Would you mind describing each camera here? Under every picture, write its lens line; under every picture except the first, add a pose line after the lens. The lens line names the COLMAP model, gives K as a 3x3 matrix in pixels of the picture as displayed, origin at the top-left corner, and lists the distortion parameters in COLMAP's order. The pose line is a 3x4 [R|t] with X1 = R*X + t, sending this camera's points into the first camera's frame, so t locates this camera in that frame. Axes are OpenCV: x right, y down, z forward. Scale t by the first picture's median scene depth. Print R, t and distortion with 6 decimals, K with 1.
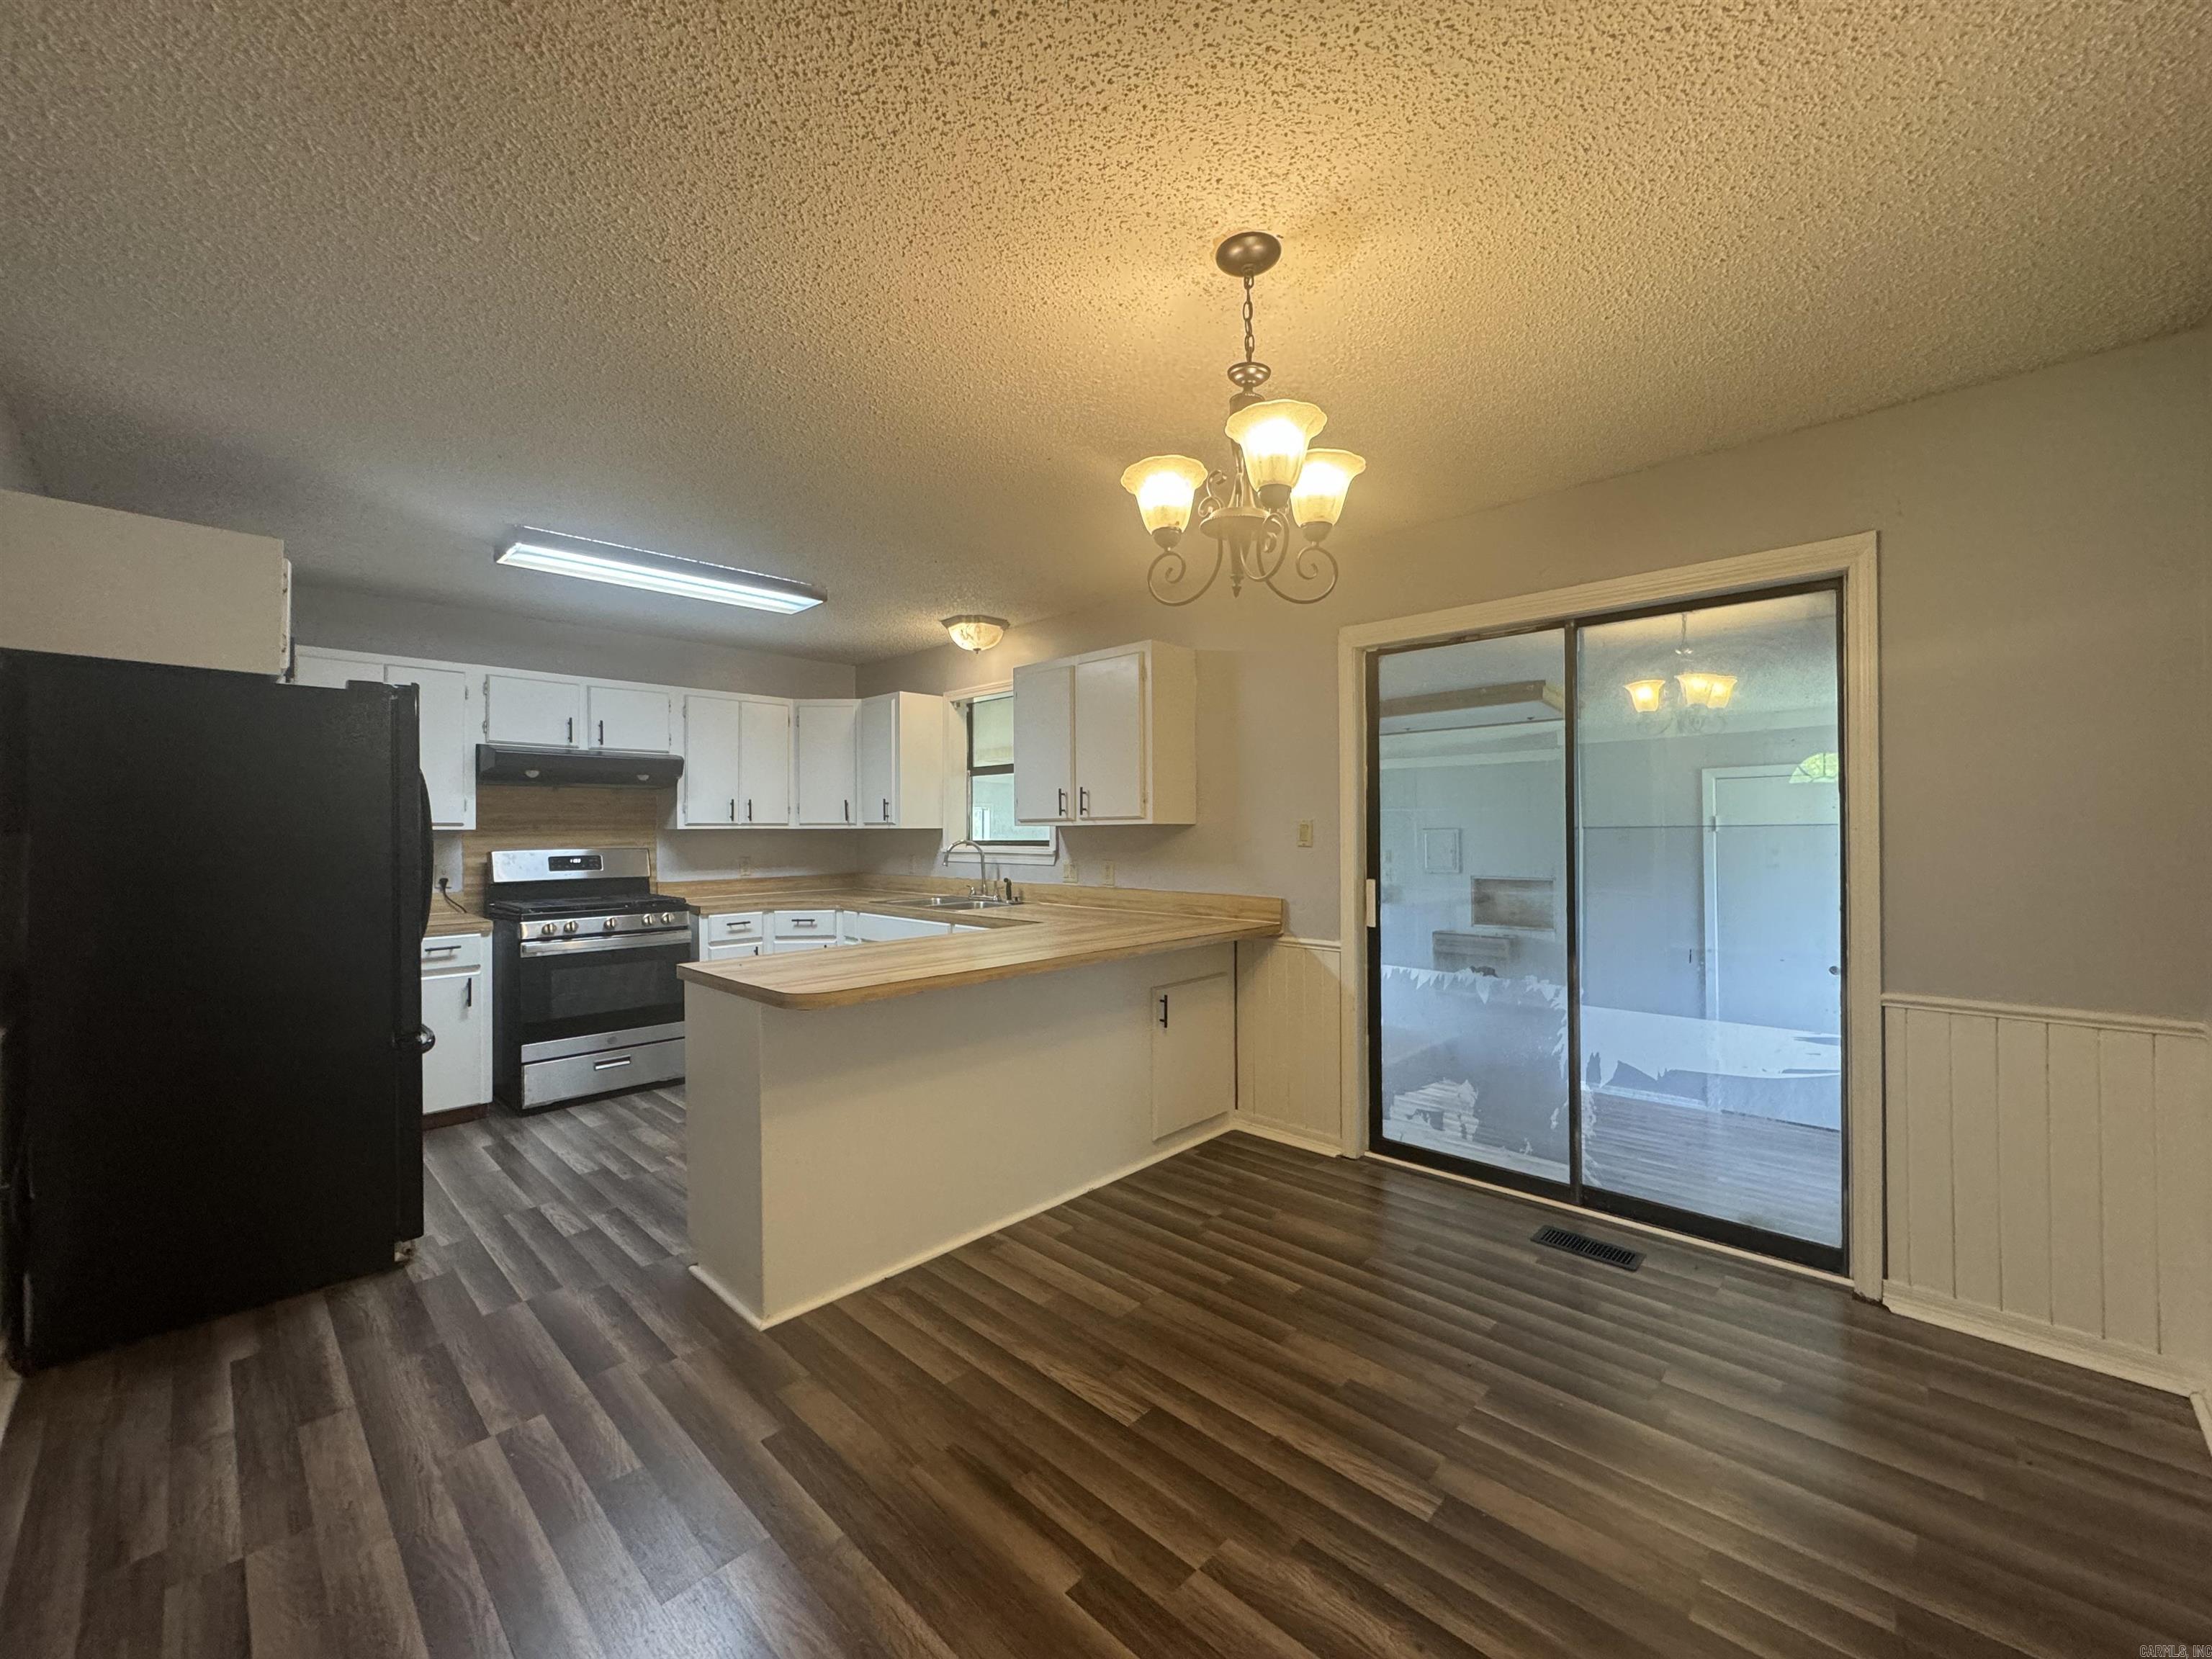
lens RADIAL K [[879.8, 0, 1107.0], [0, 879.8, 827.0], [0, 0, 1]] dist [-0.001132, -0.000709]
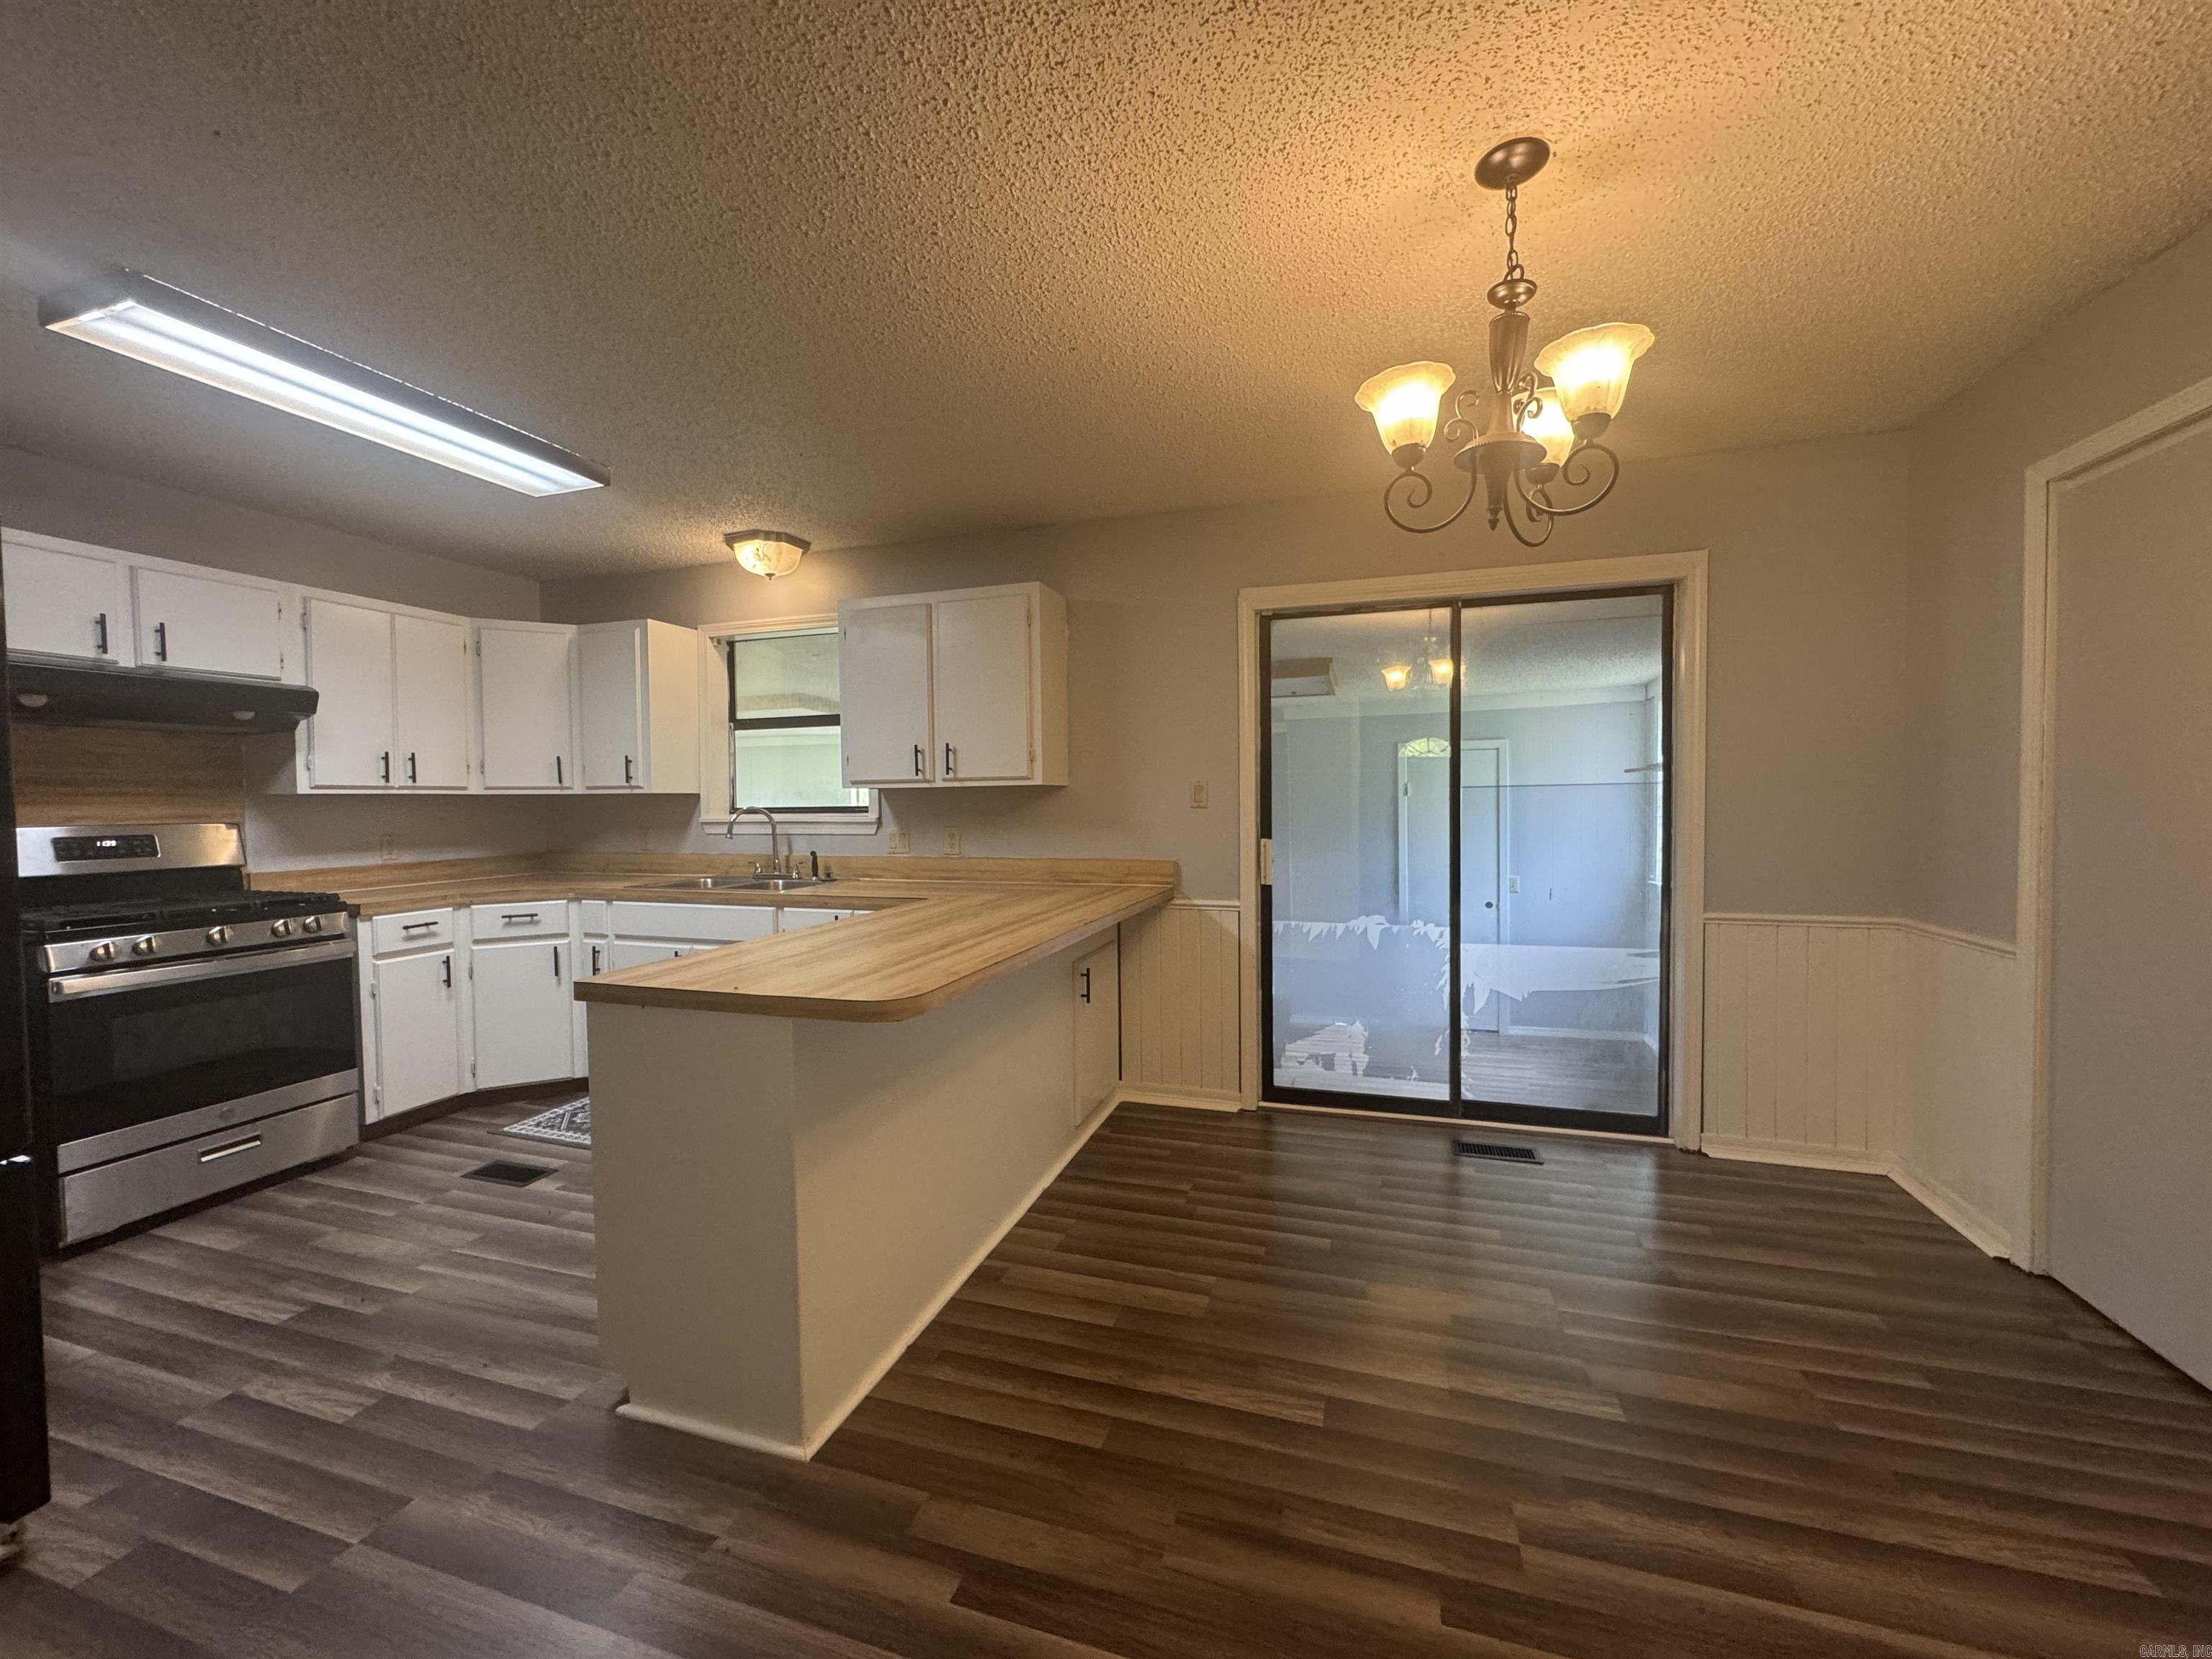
lens RADIAL K [[879.8, 0, 1107.1], [0, 879.8, 827.0], [0, 0, 1]] dist [-0.001132, -0.000709]
pose [[0.897863, -0.017455, 0.439928, -0.316891], [0.003927, 0.999492, 0.031641, 0.012598], [-0.440257, -0.026682, 0.897475, 0.158984]]
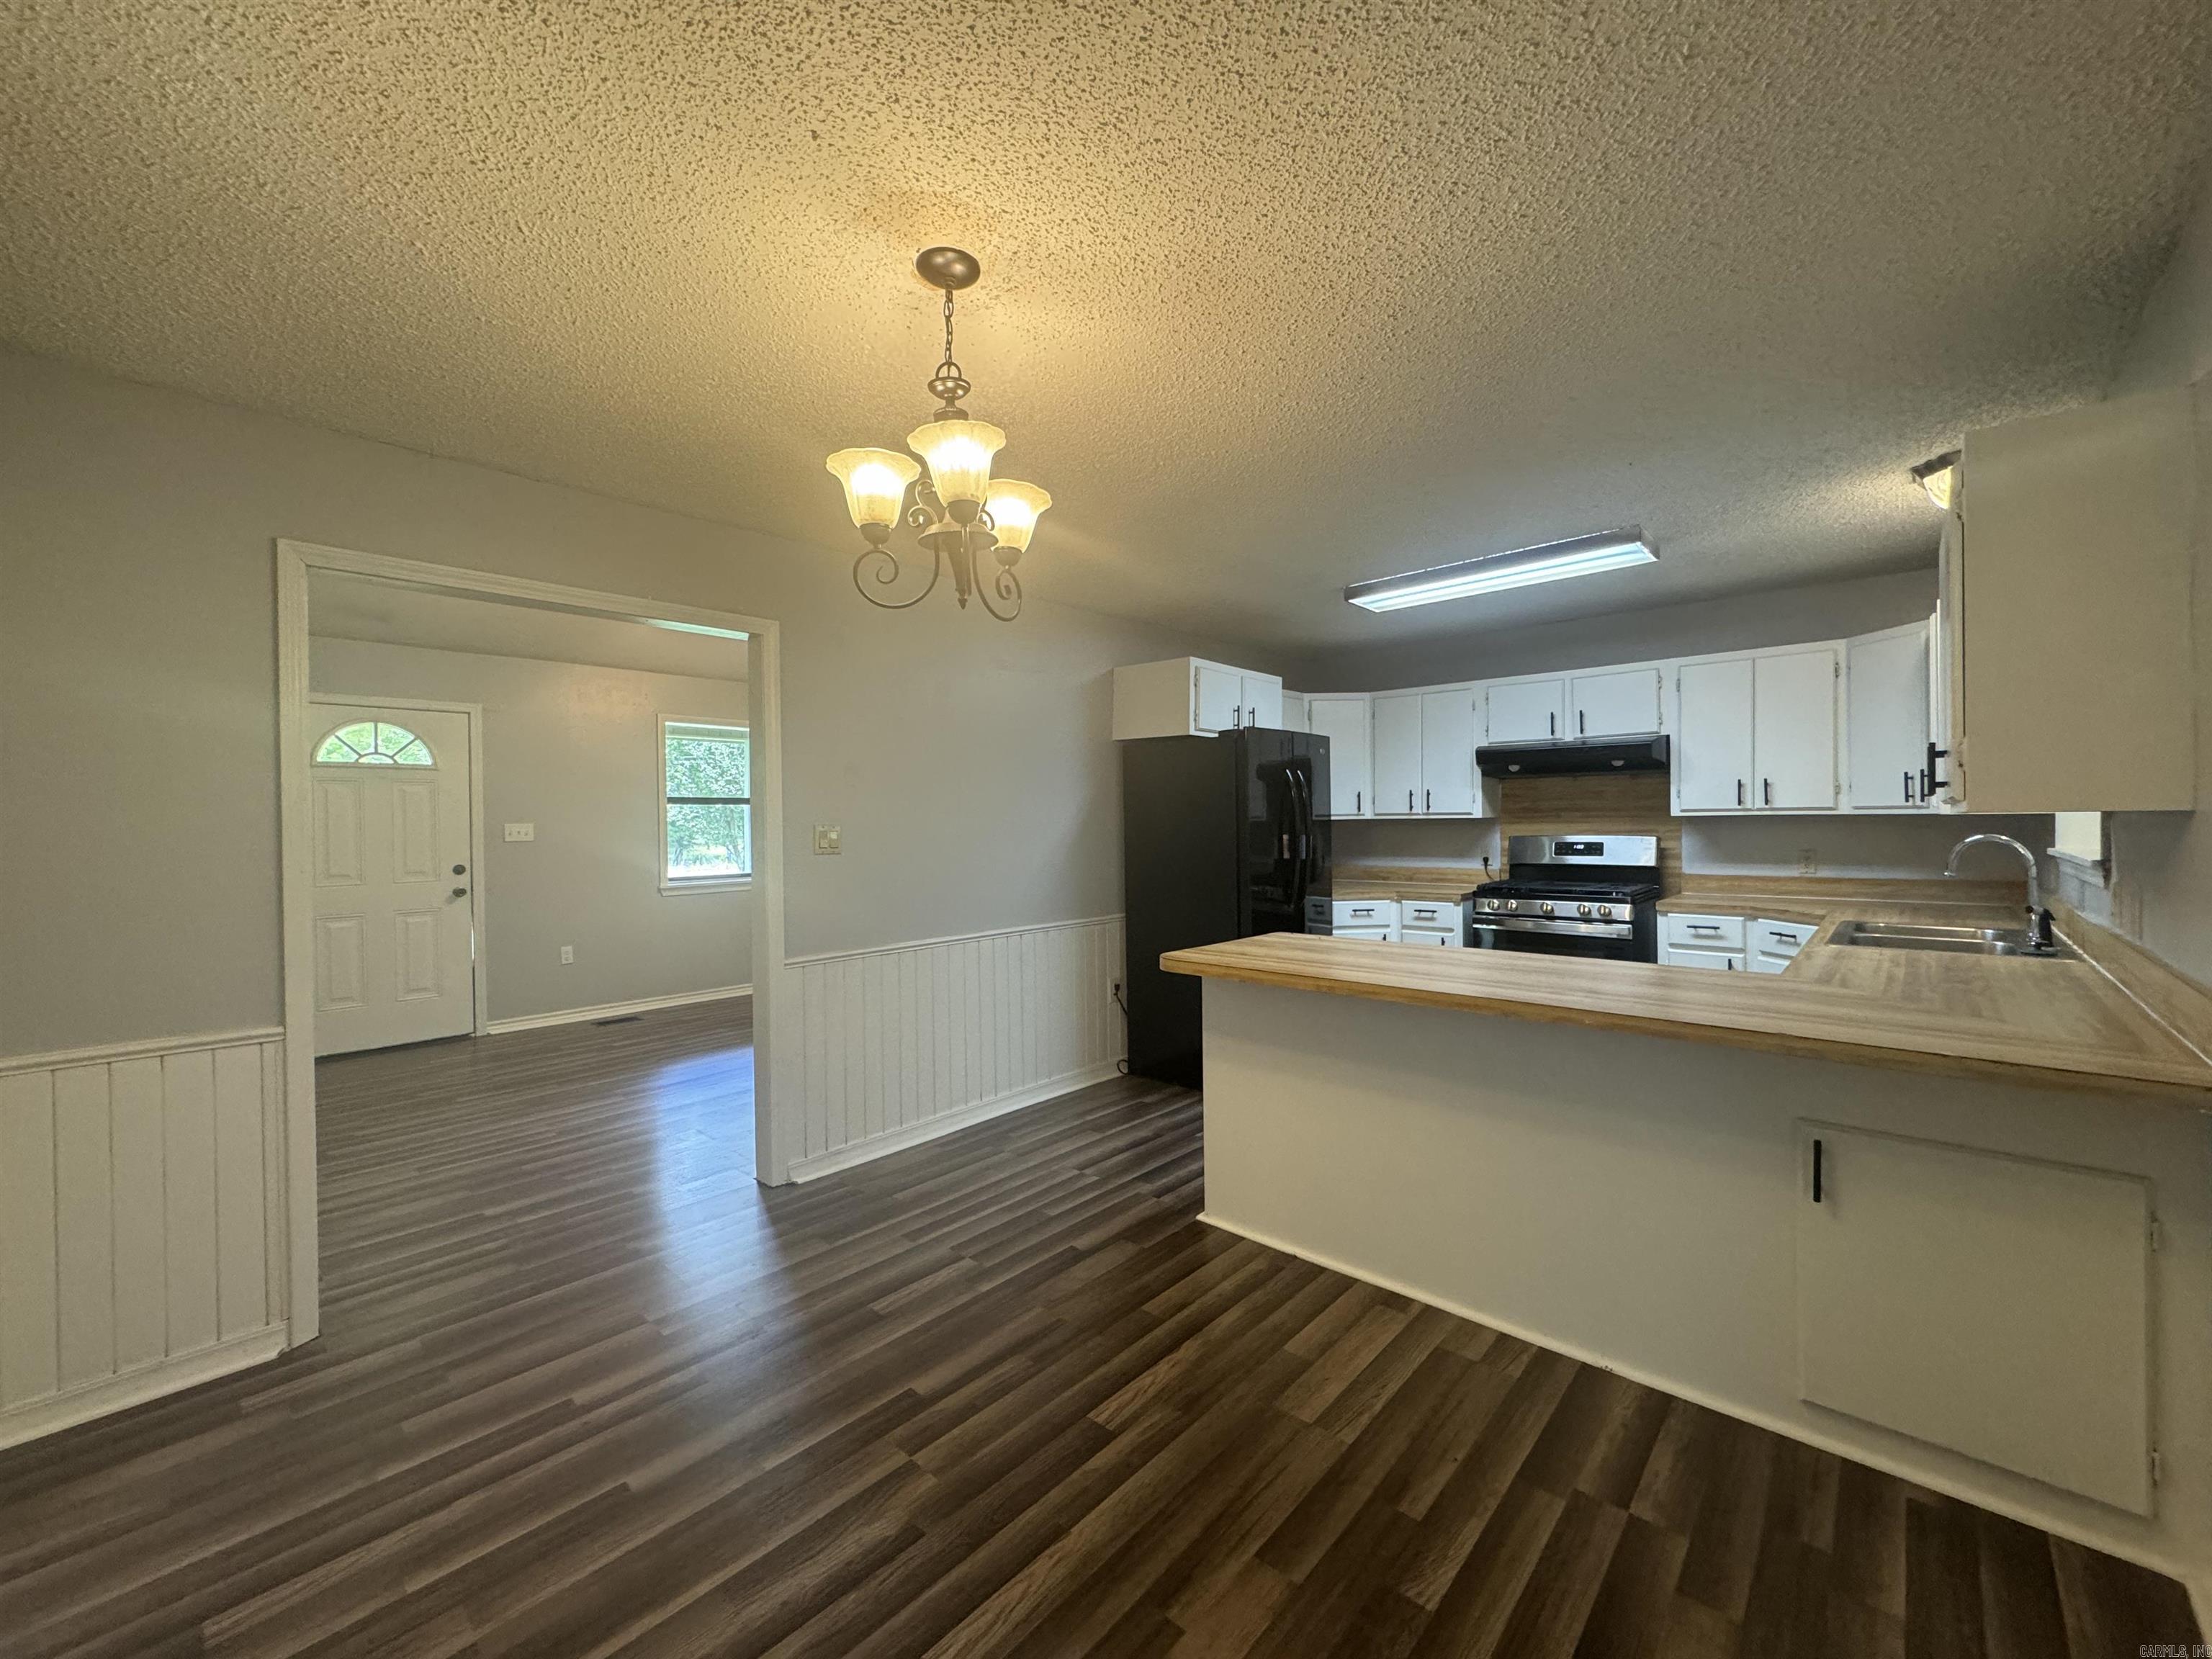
lens RADIAL K [[879.8, 0, 1104.5], [0, 879.8, 826.2], [0, 0, 1]] dist [-0.001132, -0.000709]
pose [[0.021601, 0.011636, -0.999699, 0.573483], [0.015017, 0.999816, 0.011962, -0.009372], [0.999654, -0.015271, 0.021423, 0.556573]]
